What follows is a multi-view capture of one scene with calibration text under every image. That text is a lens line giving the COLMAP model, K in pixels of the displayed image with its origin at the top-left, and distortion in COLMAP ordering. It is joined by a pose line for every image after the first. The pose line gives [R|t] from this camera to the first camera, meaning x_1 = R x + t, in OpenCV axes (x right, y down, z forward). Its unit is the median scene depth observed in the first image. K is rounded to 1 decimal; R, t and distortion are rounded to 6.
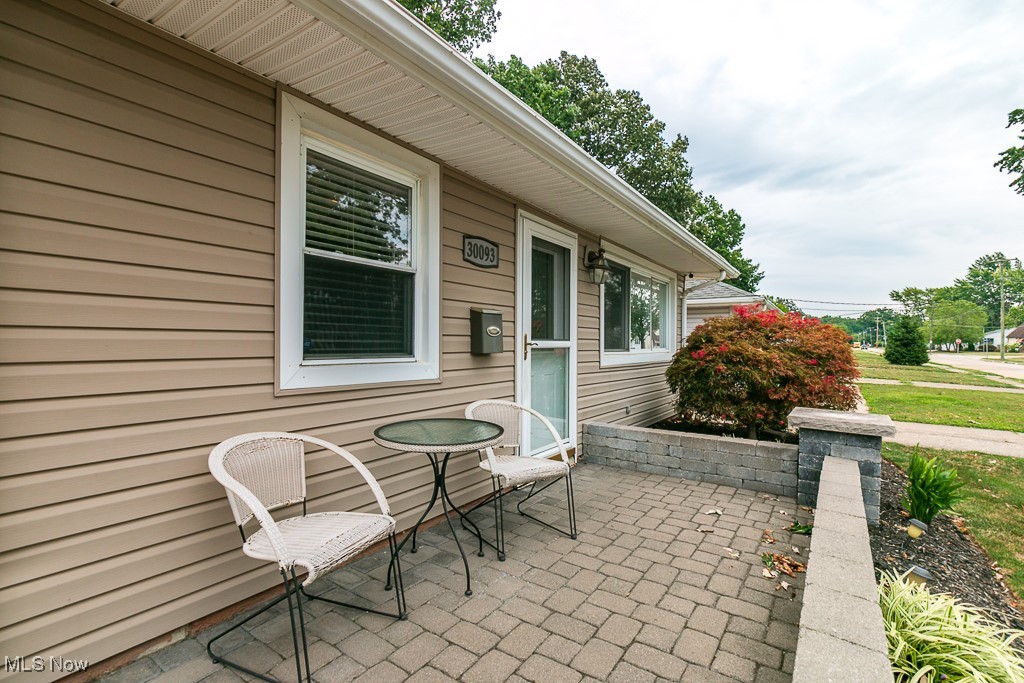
lens RADIAL K [[468.6, 0, 512.0], [0, 468.6, 341.5], [0, 0, 1]] dist [-0.000881, -0.000164]
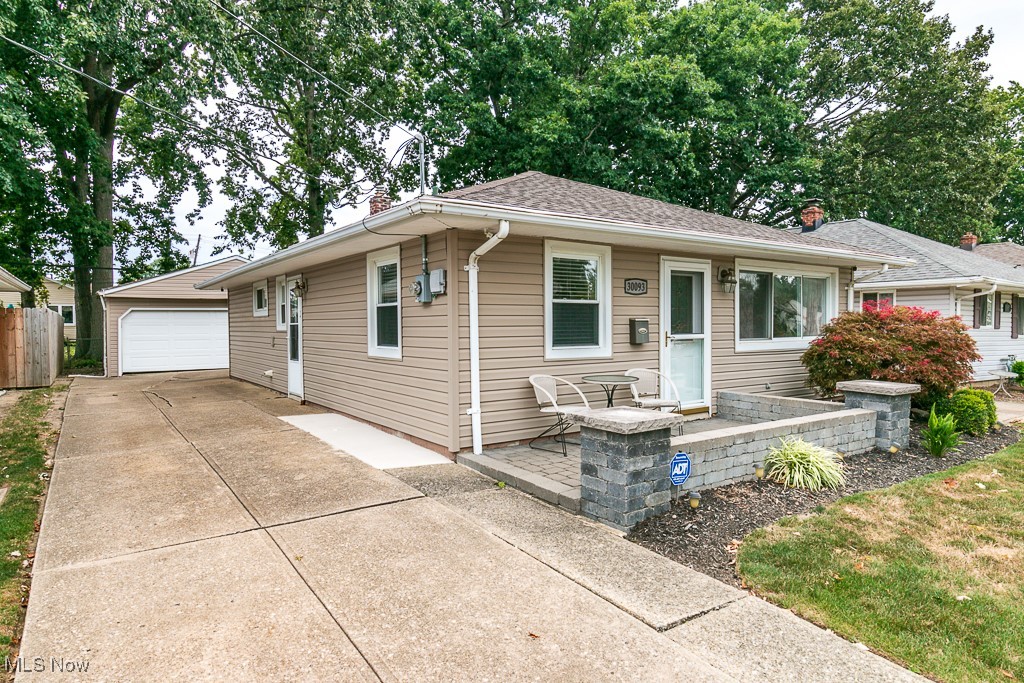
lens RADIAL K [[616.0, 0, 512.0], [0, 616.0, 341.5], [0, 0, 1]] dist [-0.002087, -0.000381]
pose [[0.936761, -0.002638, -0.349960, 0.304021], [0.013711, 0.999481, 0.029165, -0.054645], [0.349701, -0.032119, 0.936311, -1.329796]]
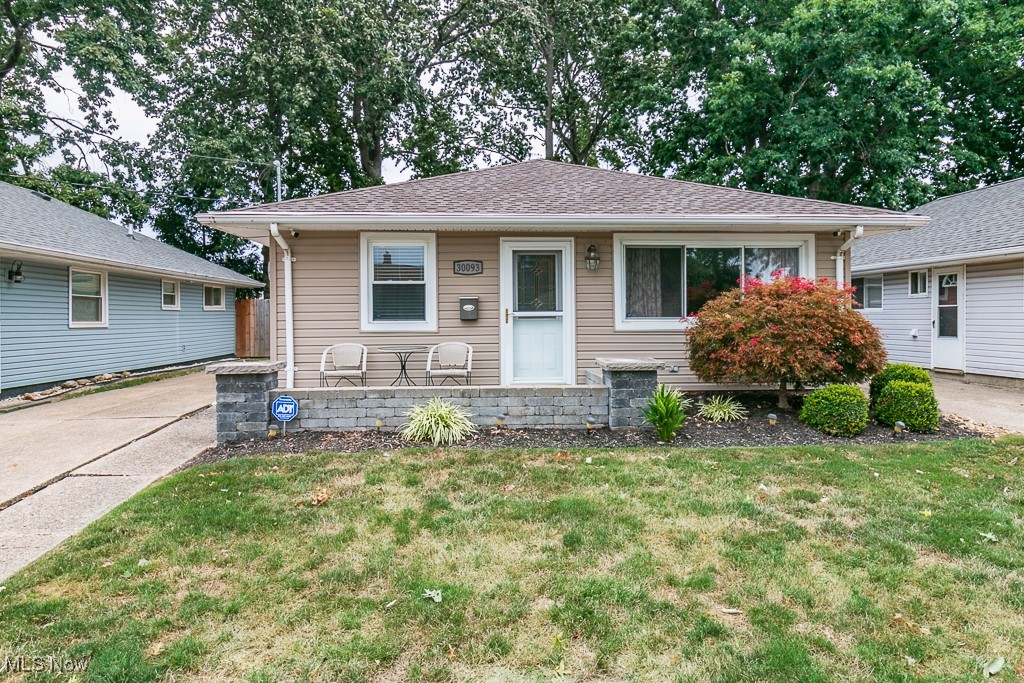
lens RADIAL K [[679.2, 0, 511.2], [0, 679.2, 320.8], [0, 0, 1]] dist [0.005584, 0.000468]
pose [[0.617105, -0.008647, -0.786833, 2.203531], [0.013805, 0.999905, -0.000161, 0.033448], [0.786760, -0.010763, 0.617165, -0.587876]]
